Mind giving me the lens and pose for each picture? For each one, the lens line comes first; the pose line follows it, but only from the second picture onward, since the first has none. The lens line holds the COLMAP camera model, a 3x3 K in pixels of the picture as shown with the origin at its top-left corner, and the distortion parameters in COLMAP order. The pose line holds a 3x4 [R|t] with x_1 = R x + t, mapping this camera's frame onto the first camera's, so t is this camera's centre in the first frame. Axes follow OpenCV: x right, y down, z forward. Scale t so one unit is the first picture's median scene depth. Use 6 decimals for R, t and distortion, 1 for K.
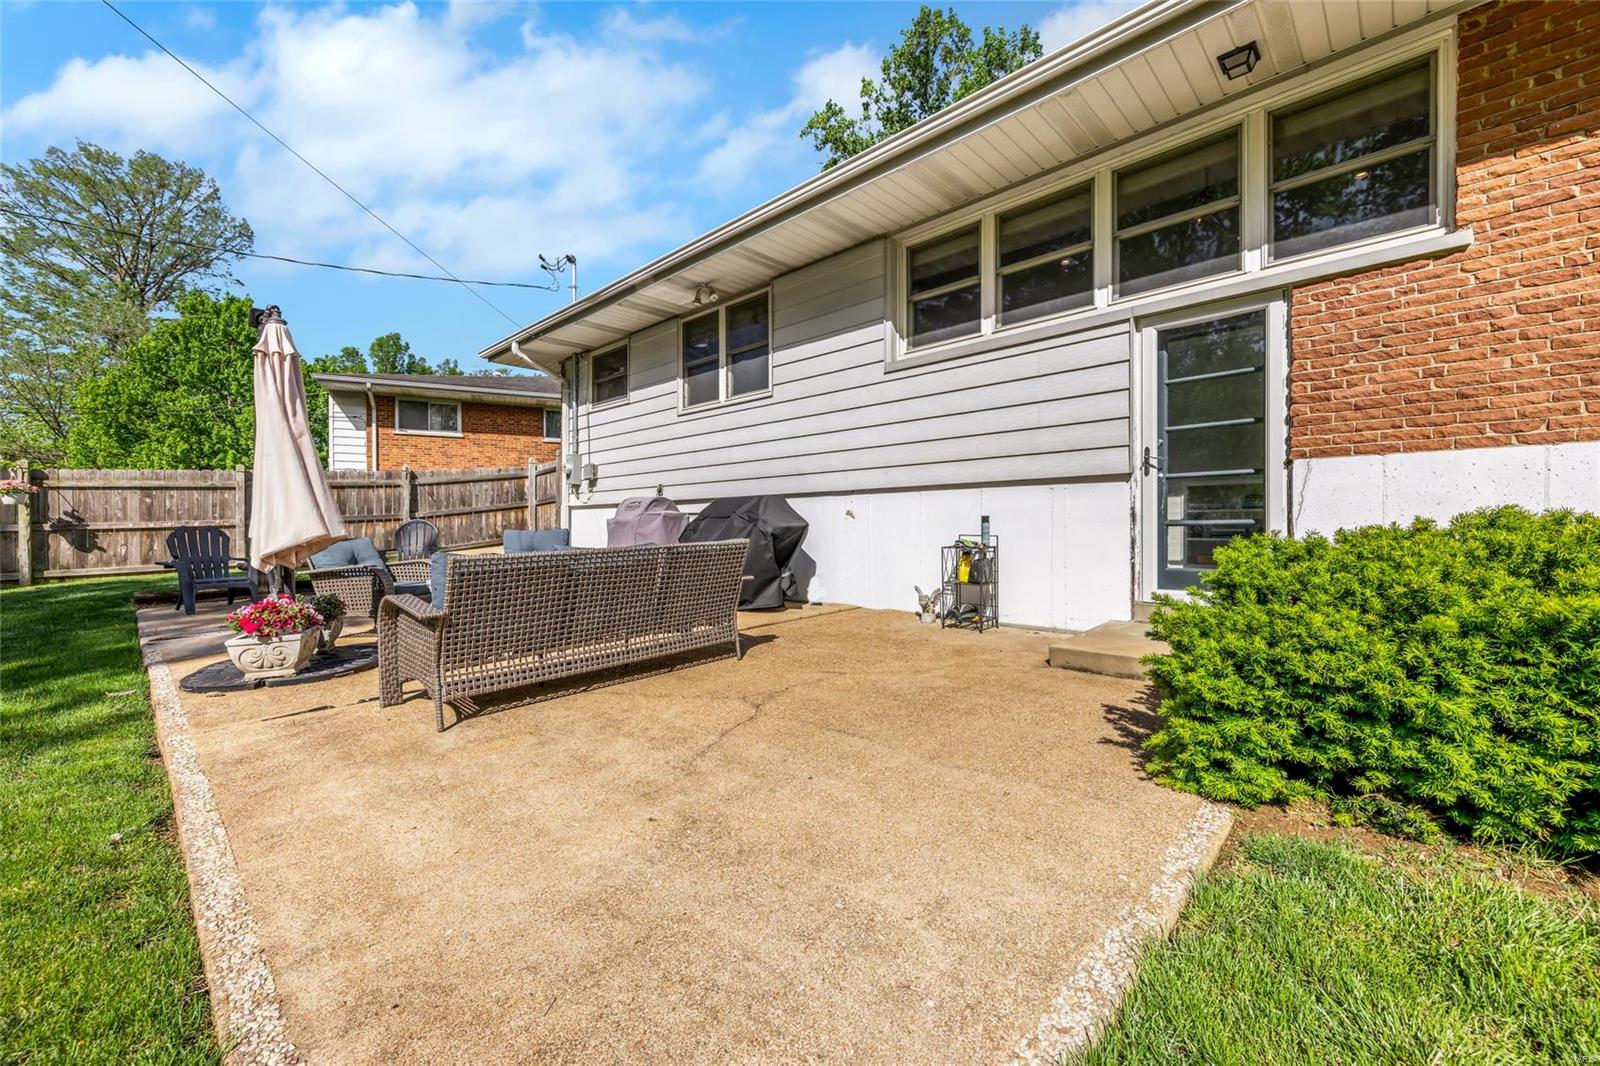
lens RADIAL K [[645.8, 0, 804.6], [0, 645.8, 531.1], [0, 0, 1]] dist [0.003041, 0.000425]
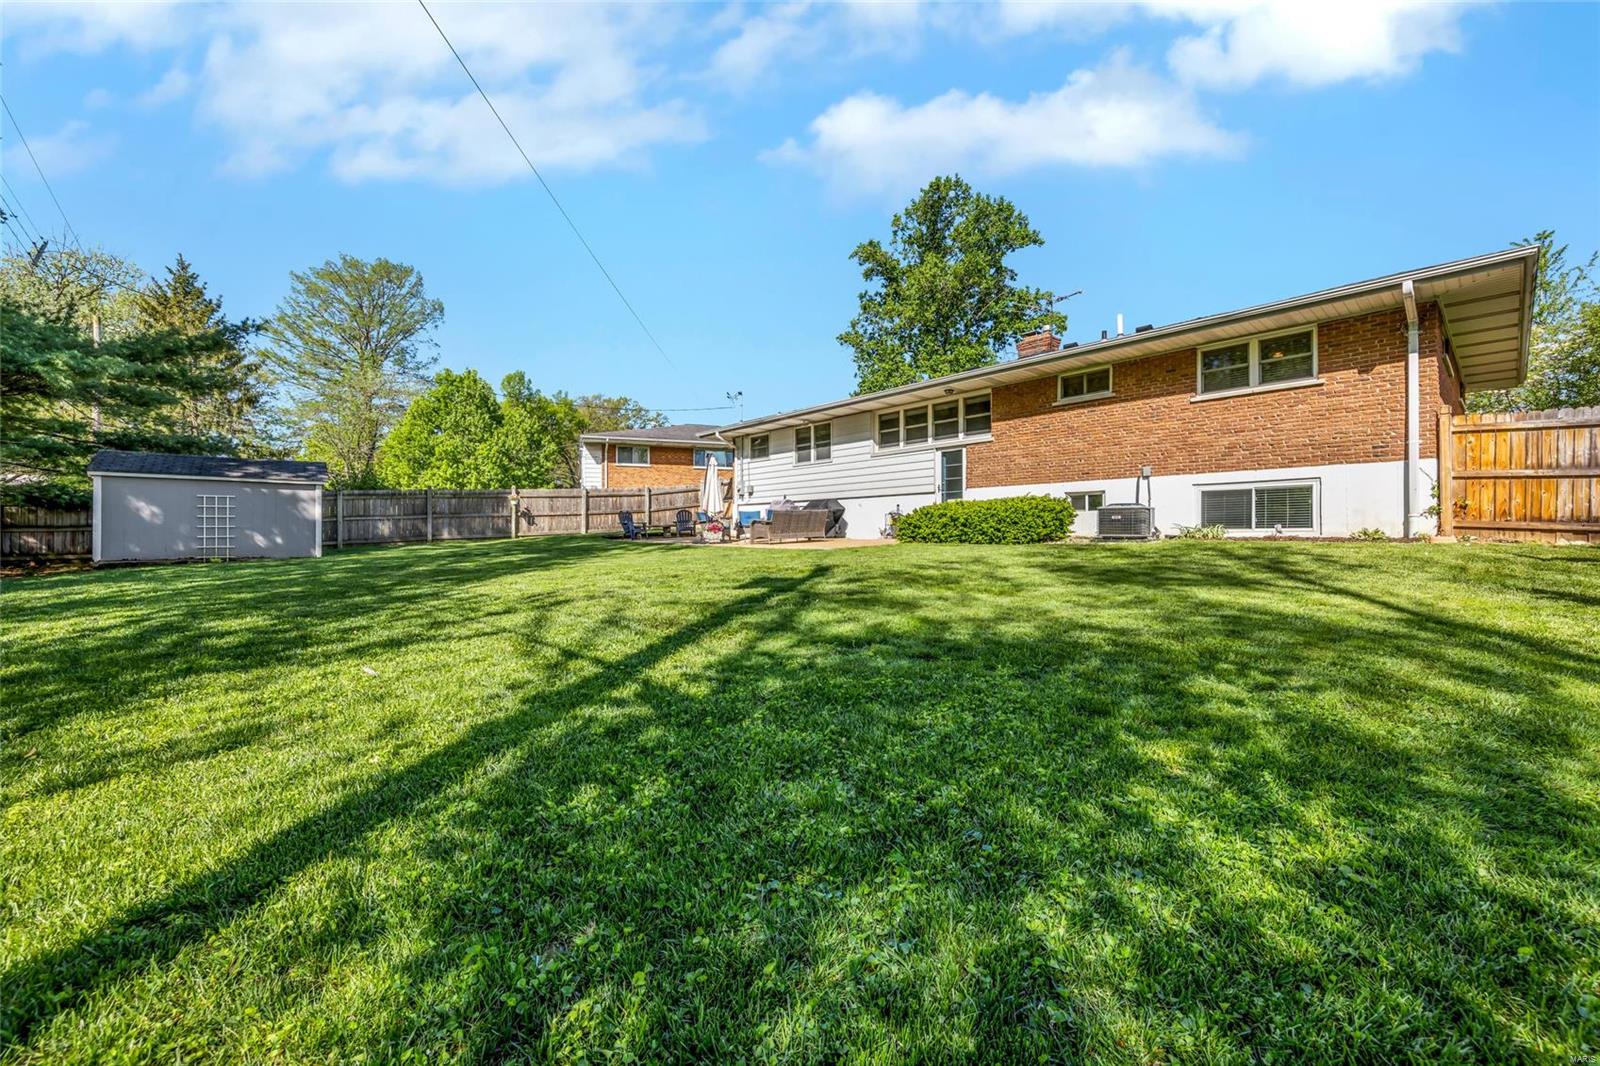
lens RADIAL K [[632.9, 0, 806.4], [0, 632.9, 532.6], [0, 0, 1]] dist [0.004293, -0.000228]
pose [[0.997088, -0.000835, -0.076259, 0.050476], [0.000462, 0.999988, -0.004907, 0.114793], [0.076263, 0.004858, 0.997076, -1.910667]]
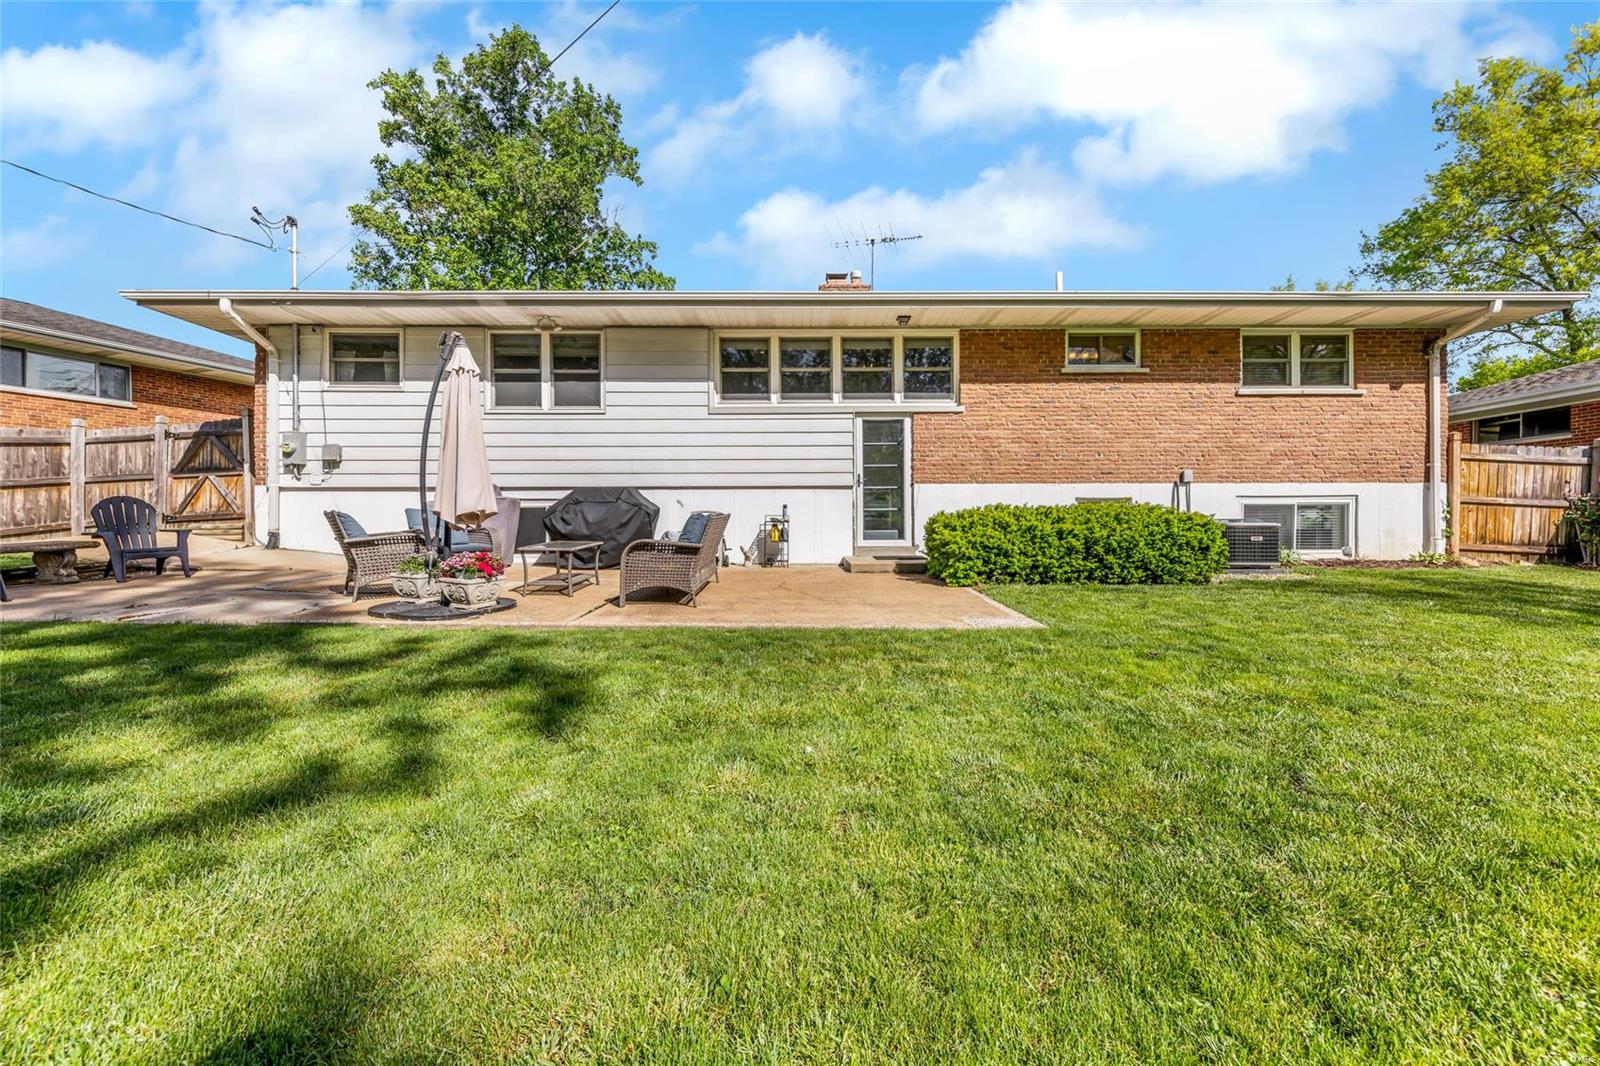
lens RADIAL K [[632.9, 0, 806.4], [0, 632.9, 532.6], [0, 0, 1]] dist [0.004293, -0.000228]
pose [[0.712804, -0.009293, 0.701302, -0.796624], [0.003492, 0.999947, 0.009701, 0.032454], [-0.701355, -0.004466, 0.712798, -0.278058]]
